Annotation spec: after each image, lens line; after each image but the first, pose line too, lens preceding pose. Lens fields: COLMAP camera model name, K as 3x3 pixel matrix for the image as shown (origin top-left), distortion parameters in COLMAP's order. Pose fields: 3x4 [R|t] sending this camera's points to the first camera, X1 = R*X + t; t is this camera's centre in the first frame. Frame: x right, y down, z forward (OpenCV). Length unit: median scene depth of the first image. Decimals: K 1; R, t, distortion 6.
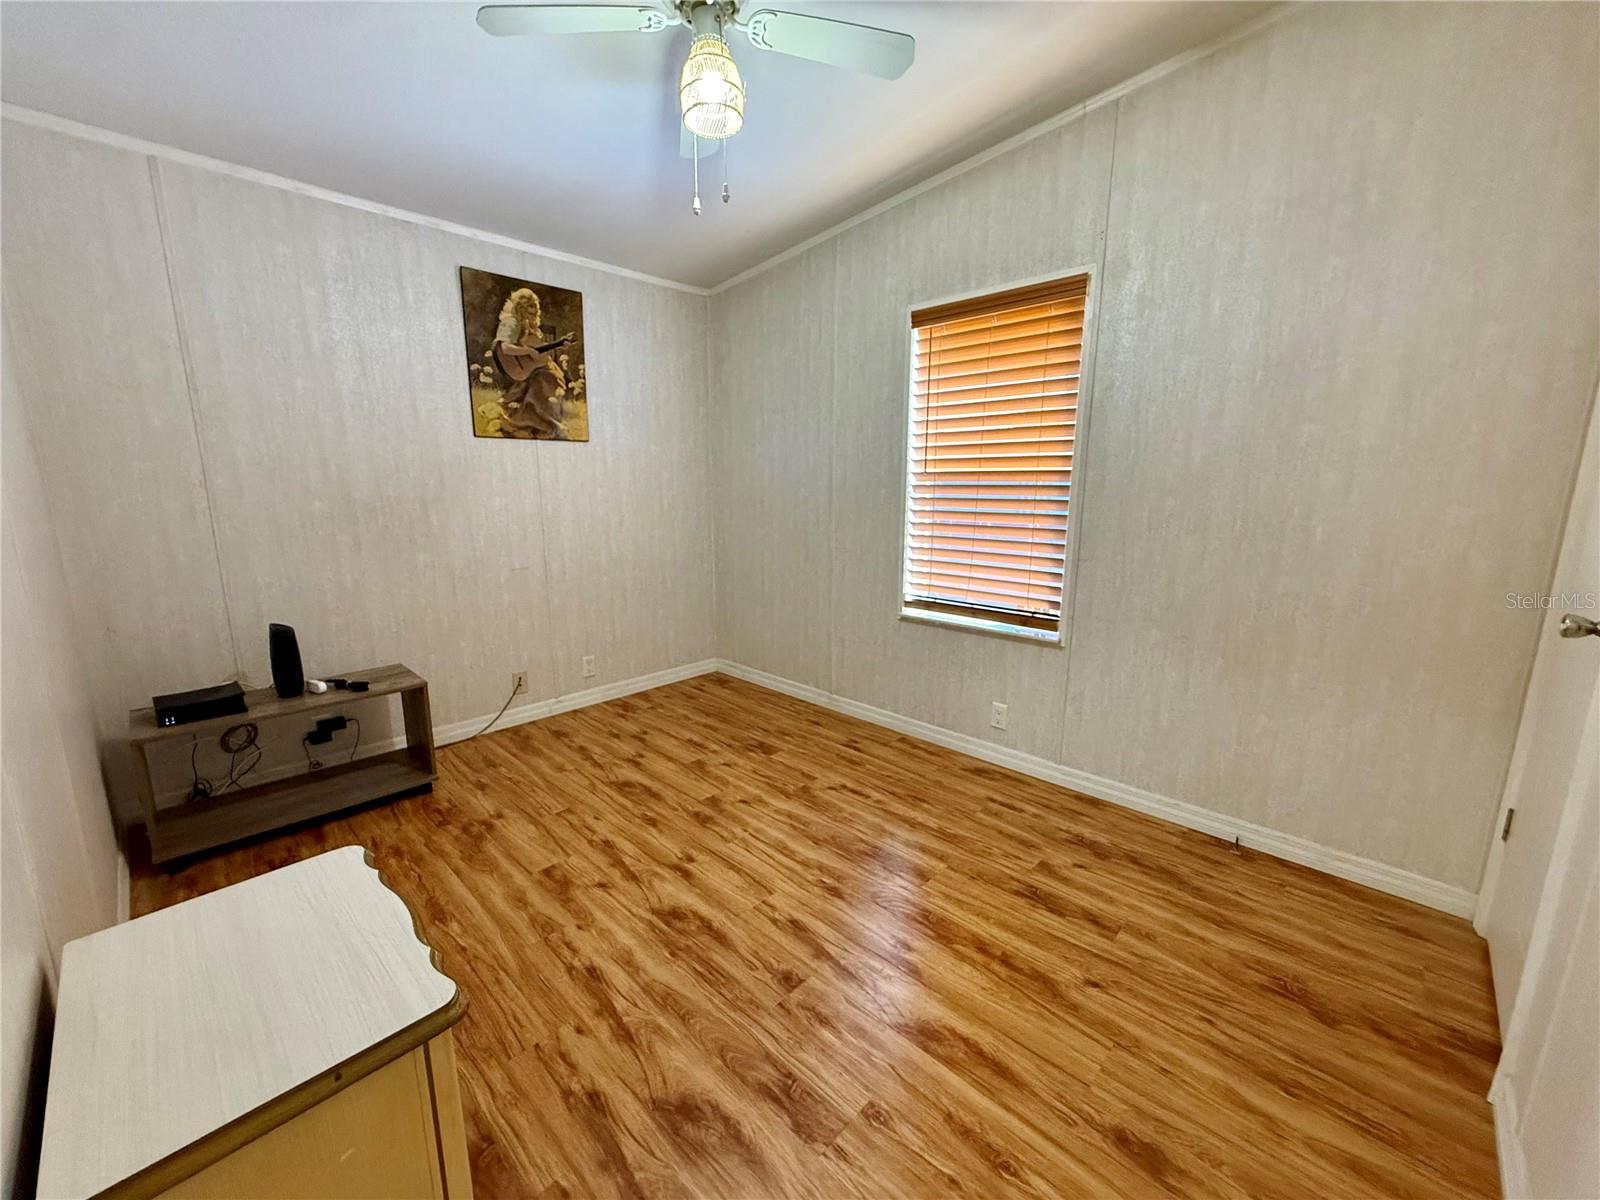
lens RADIAL K [[641.9, 0, 796.6], [0, 641.9, 602.1], [0, 0, 1]] dist [-0.001169, -0.000505]
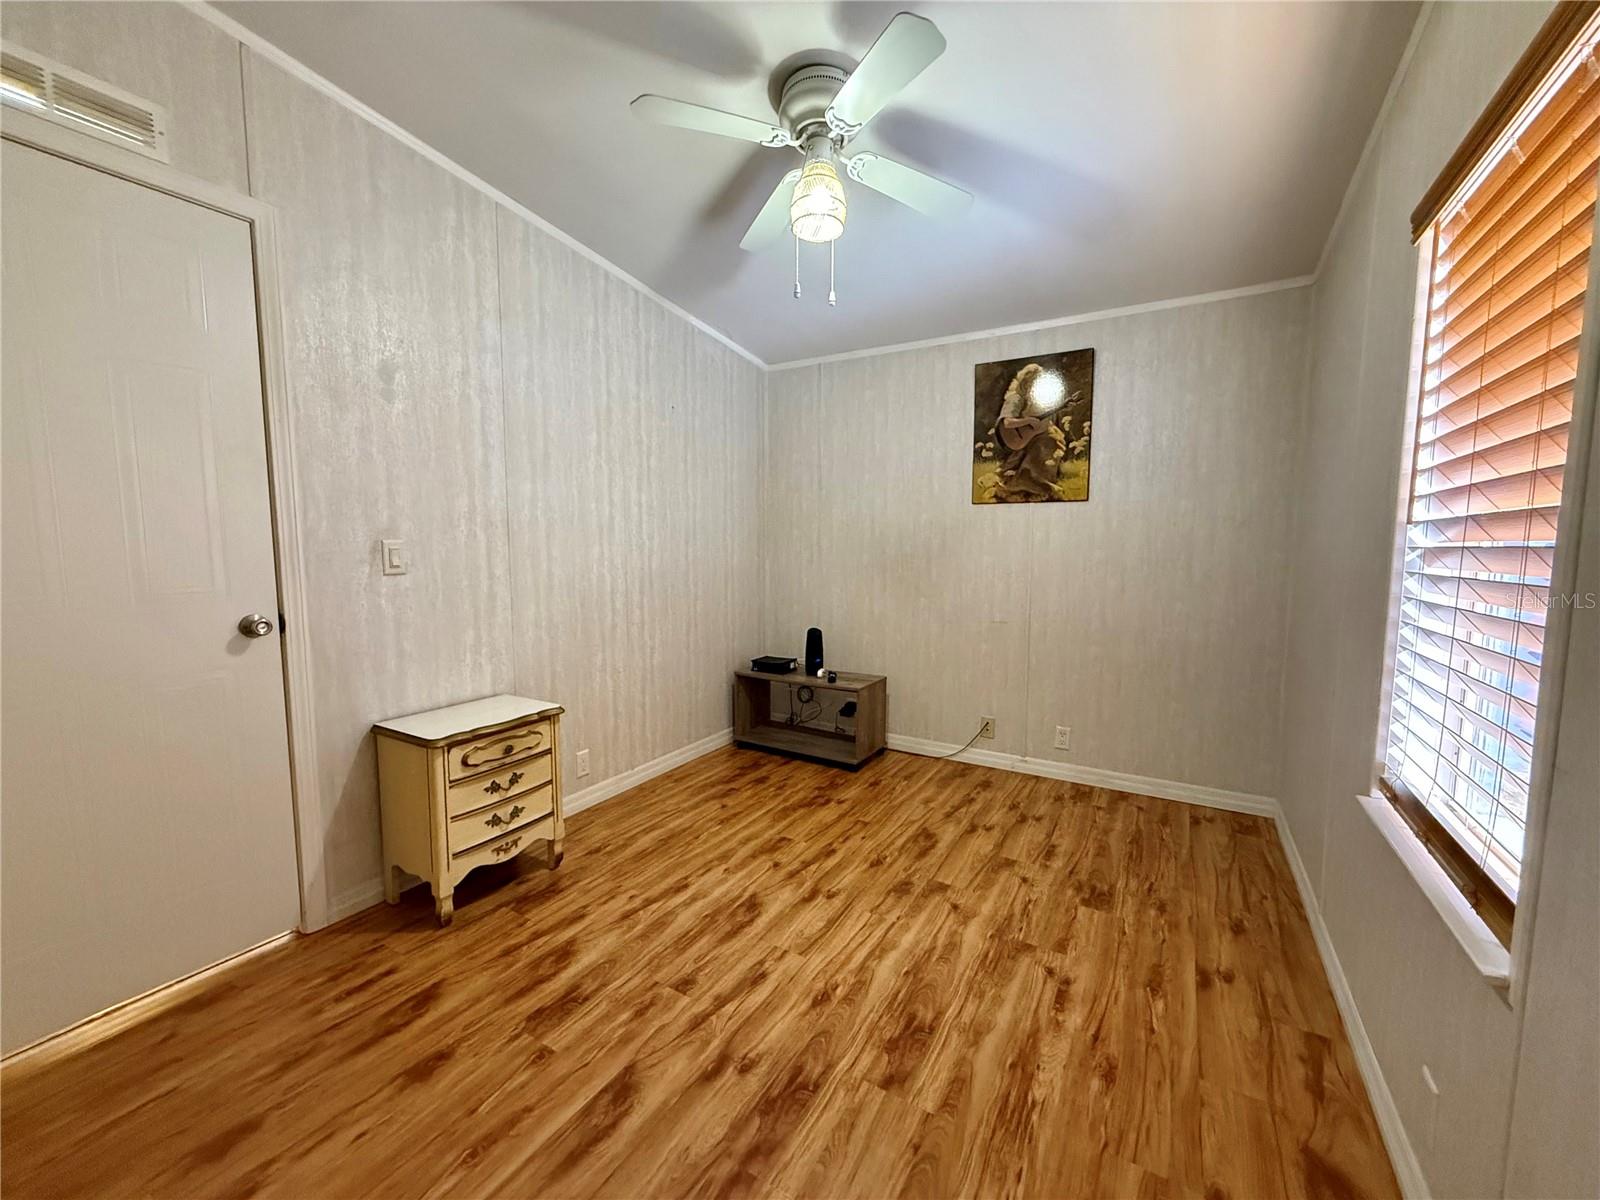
lens RADIAL K [[641.9, 0, 794.7], [0, 641.9, 601.3], [0, 0, 1]] dist [-0.001169, -0.000505]
pose [[0.218533, 0.088861, -0.971775, 0.591234], [-0.188405, 0.980950, 0.047331, -0.080454], [0.957469, 0.172744, 0.231112, 0.462512]]
